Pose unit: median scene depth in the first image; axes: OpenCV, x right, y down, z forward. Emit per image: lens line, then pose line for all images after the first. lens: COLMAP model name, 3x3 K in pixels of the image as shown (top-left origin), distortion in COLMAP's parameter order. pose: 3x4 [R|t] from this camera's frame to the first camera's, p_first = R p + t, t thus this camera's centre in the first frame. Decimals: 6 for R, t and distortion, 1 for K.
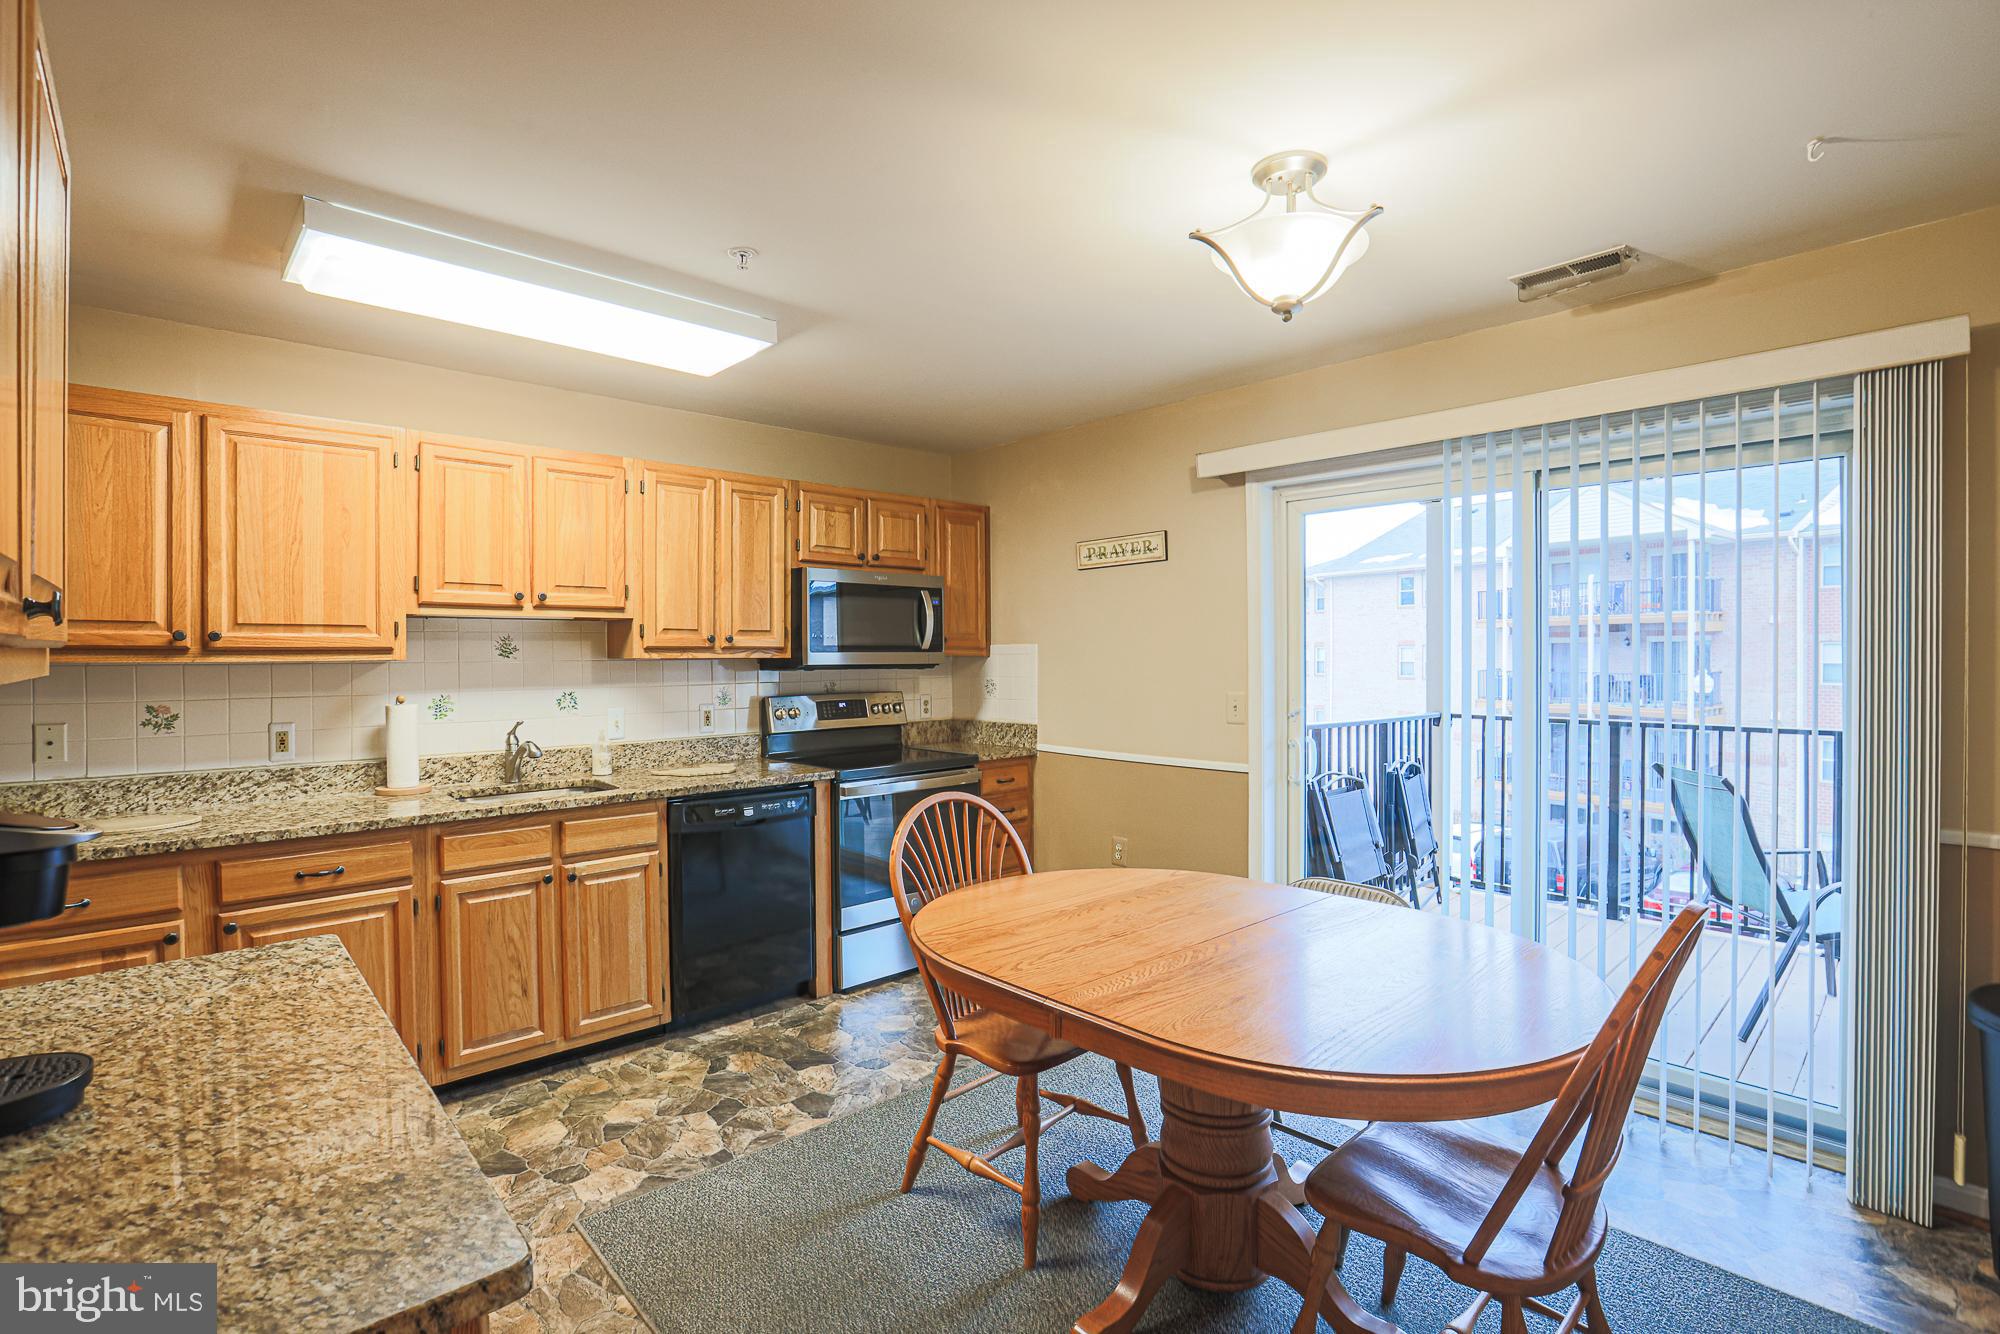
lens RADIAL K [[910.9, 0, 996.2], [0, 910.9, 661.6], [0, 0, 1]] dist [-0.002434, 0.008937]
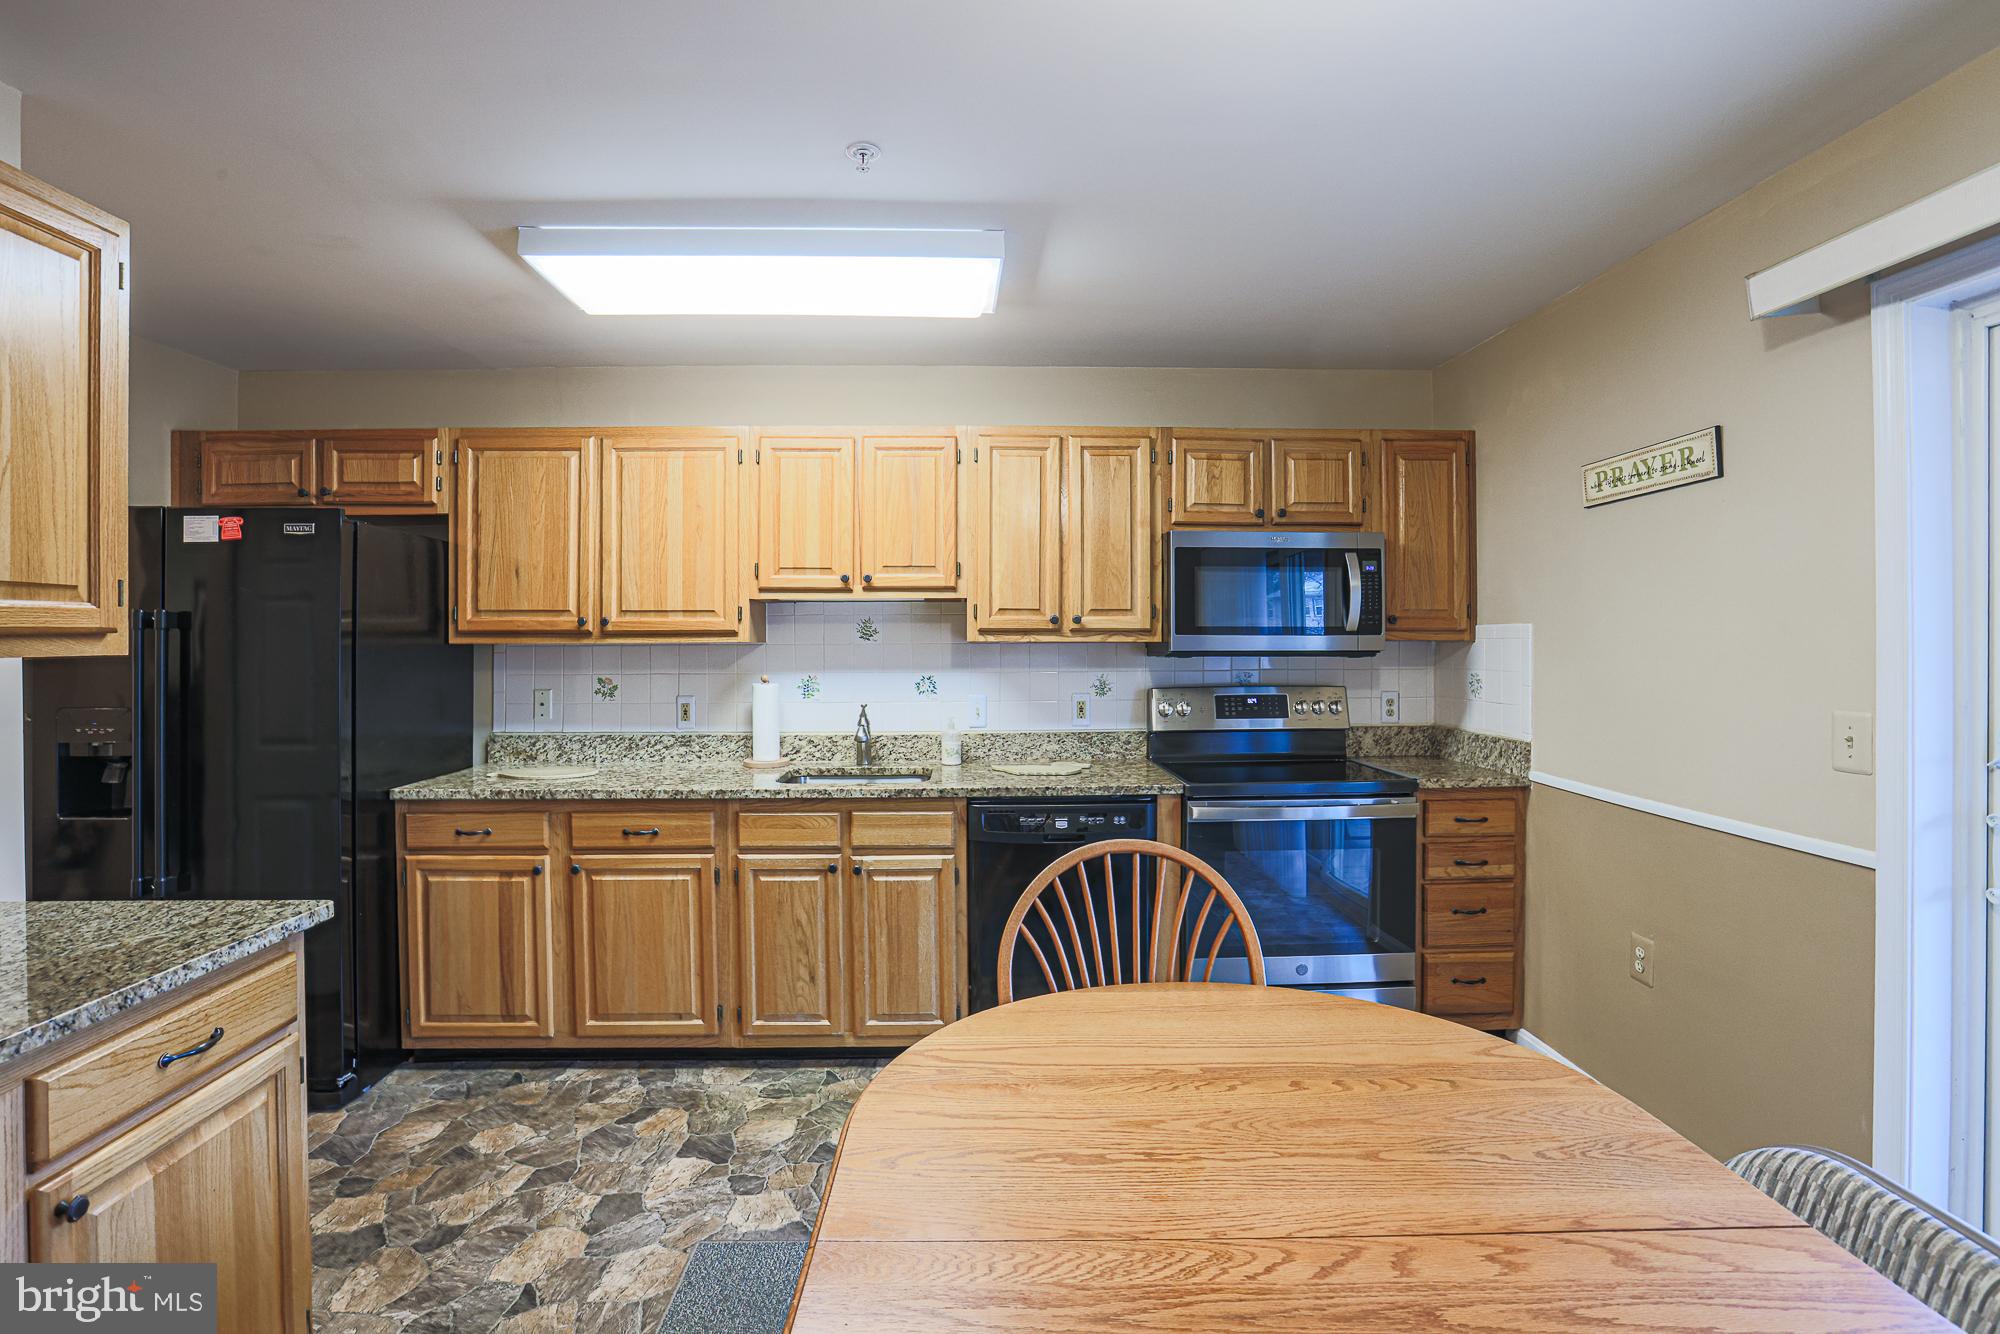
lens RADIAL K [[944.3, 0, 999.9], [0, 944.3, 640.5], [0, 0, 1]] dist [-0.045212, 0.024079]
pose [[0.770003, 0.004416, -0.638026, 0.261625], [-0.006859, 0.999976, -0.001357, -0.003951], [0.638004, 0.005421, 0.770014, 0.312136]]
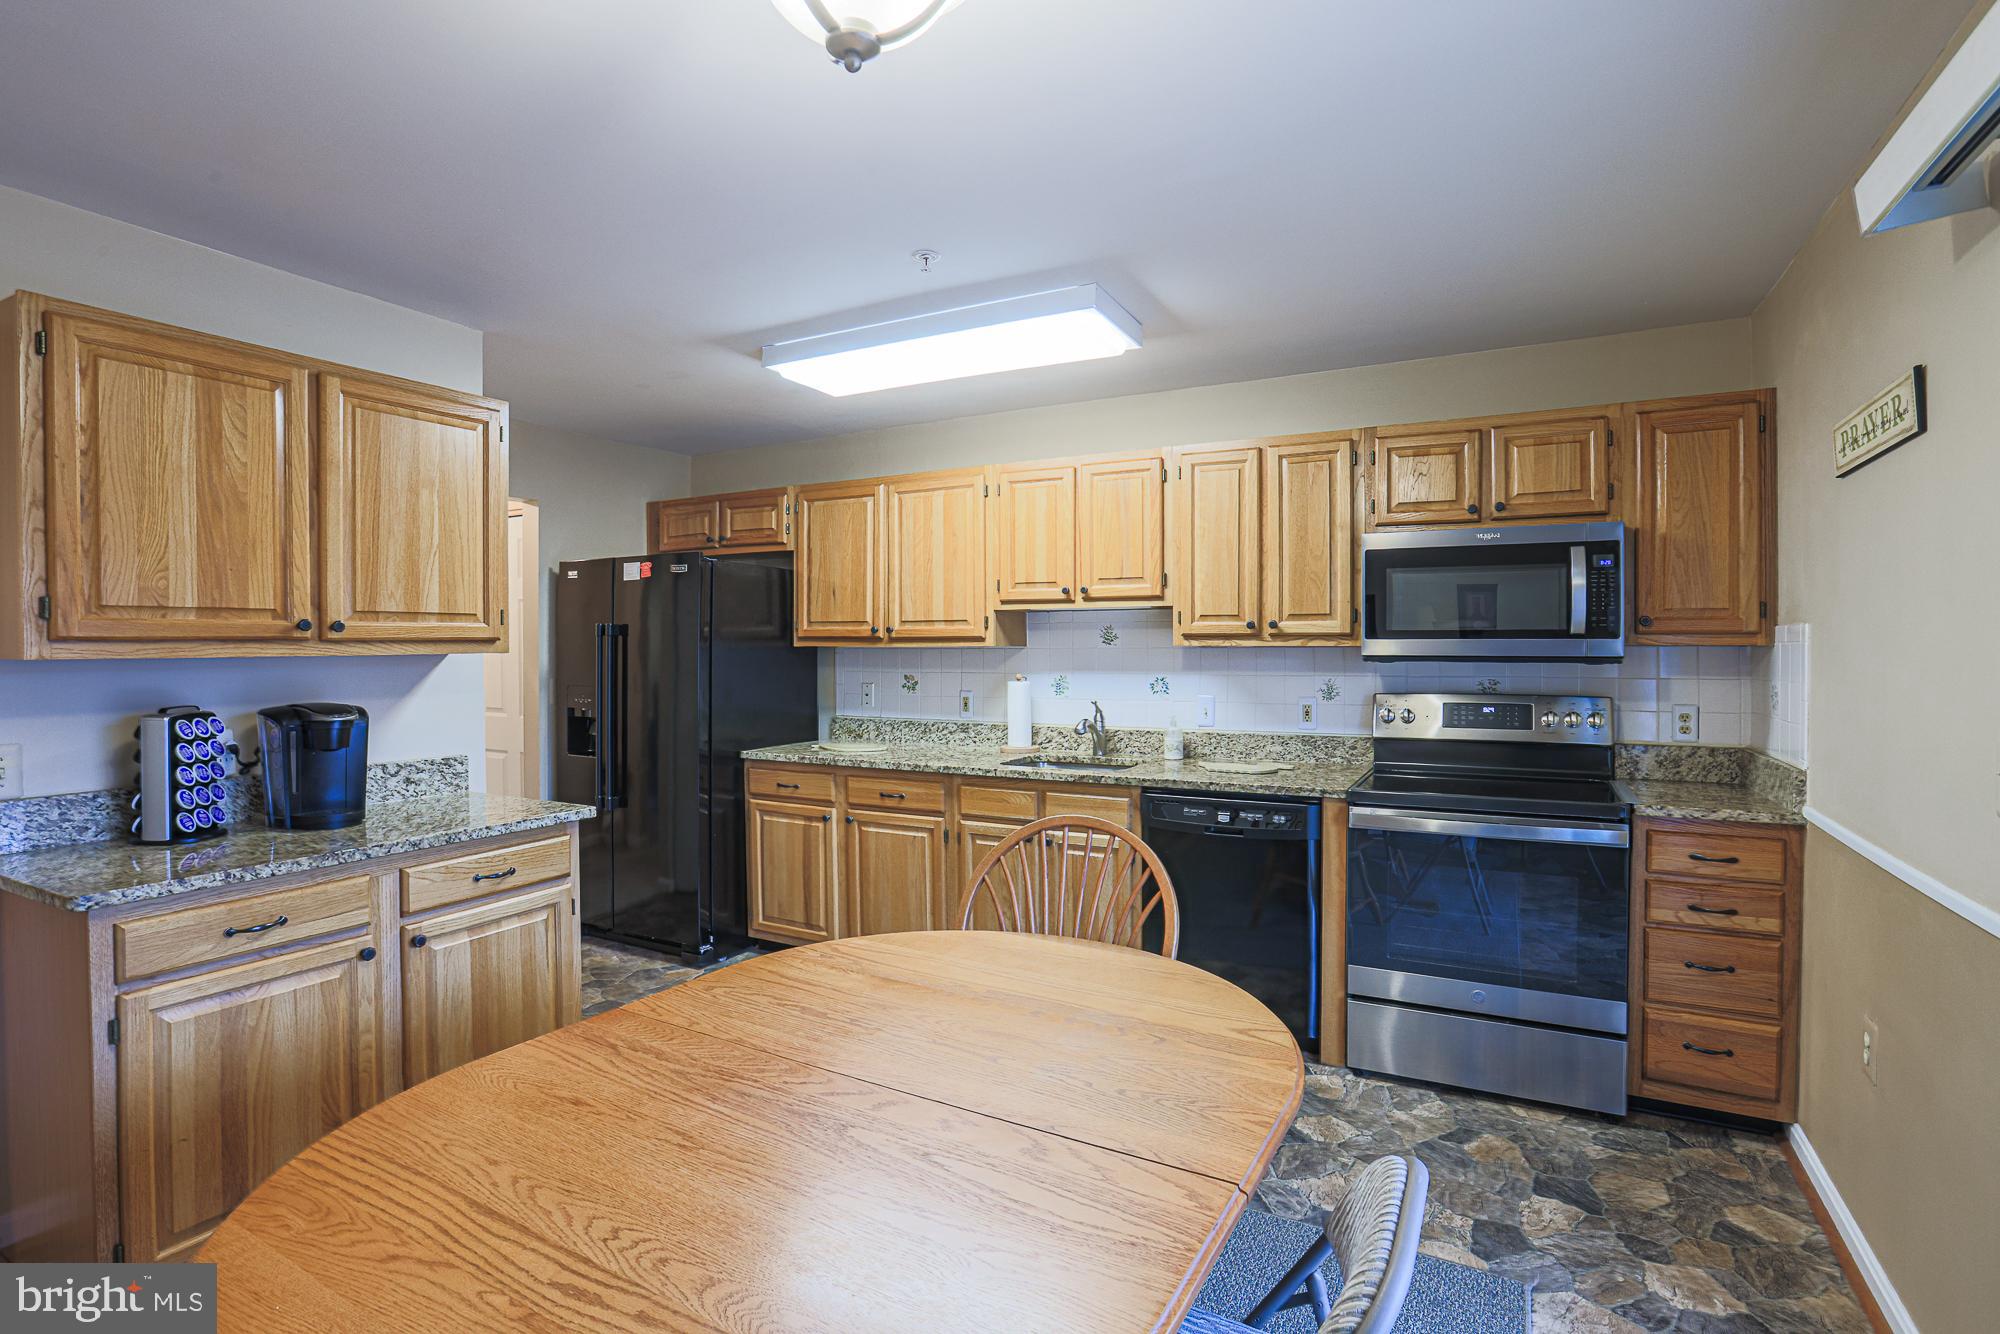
lens RADIAL K [[966.3, 0, 1051.8], [0, 966.3, 650.6], [0, 0, 1]] dist [-0.025206, 0.026988]
pose [[0.371778, 0.010131, -0.928266, 0.590884], [-0.007098, 0.999942, 0.008071, -0.006521], [0.928295, 0.003588, 0.371828, 0.528874]]
